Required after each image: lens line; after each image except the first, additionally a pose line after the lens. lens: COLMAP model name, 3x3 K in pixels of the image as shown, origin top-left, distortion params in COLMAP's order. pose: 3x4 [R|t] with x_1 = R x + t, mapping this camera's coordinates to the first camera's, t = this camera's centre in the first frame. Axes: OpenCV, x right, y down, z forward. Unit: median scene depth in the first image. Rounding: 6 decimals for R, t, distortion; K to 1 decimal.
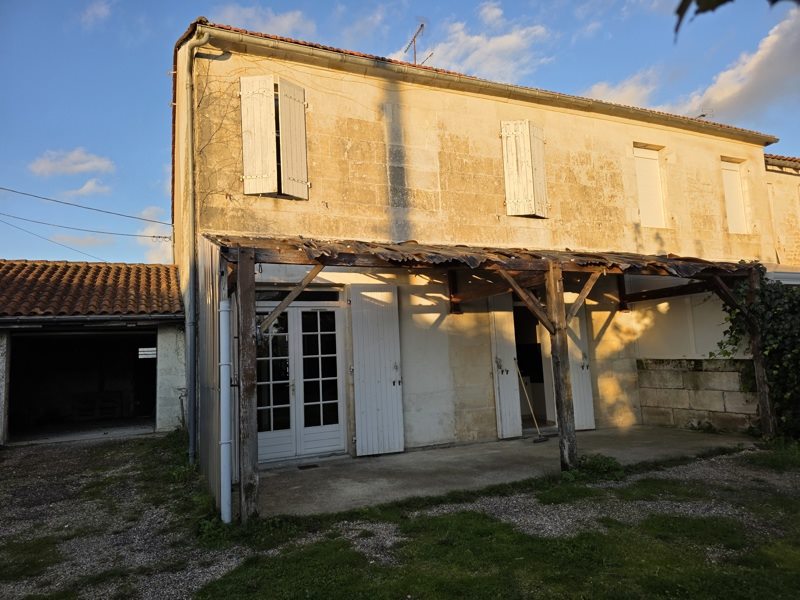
lens RADIAL K [[534.8, 0, 401.3], [0, 534.8, 308.2], [0, 0, 1]] dist [-0.003622, -0.004915]
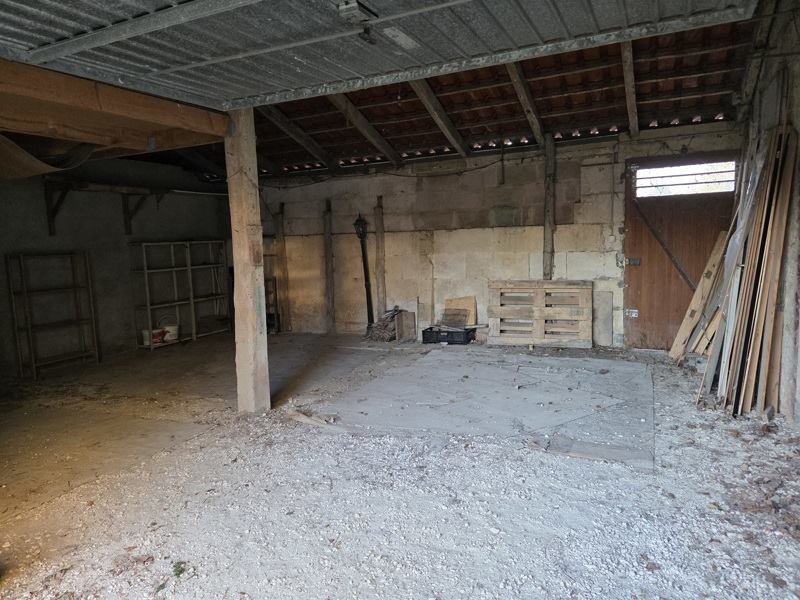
lens RADIAL K [[534.8, 0, 399.8], [0, 534.8, 300.3], [0, 0, 1]] dist [-0.003622, -0.004915]
pose [[0.667101, 0.122910, -0.734758, -0.321970], [0.090186, 0.965717, 0.243426, 0.057960], [0.739489, -0.228655, 0.633146, 0.629932]]
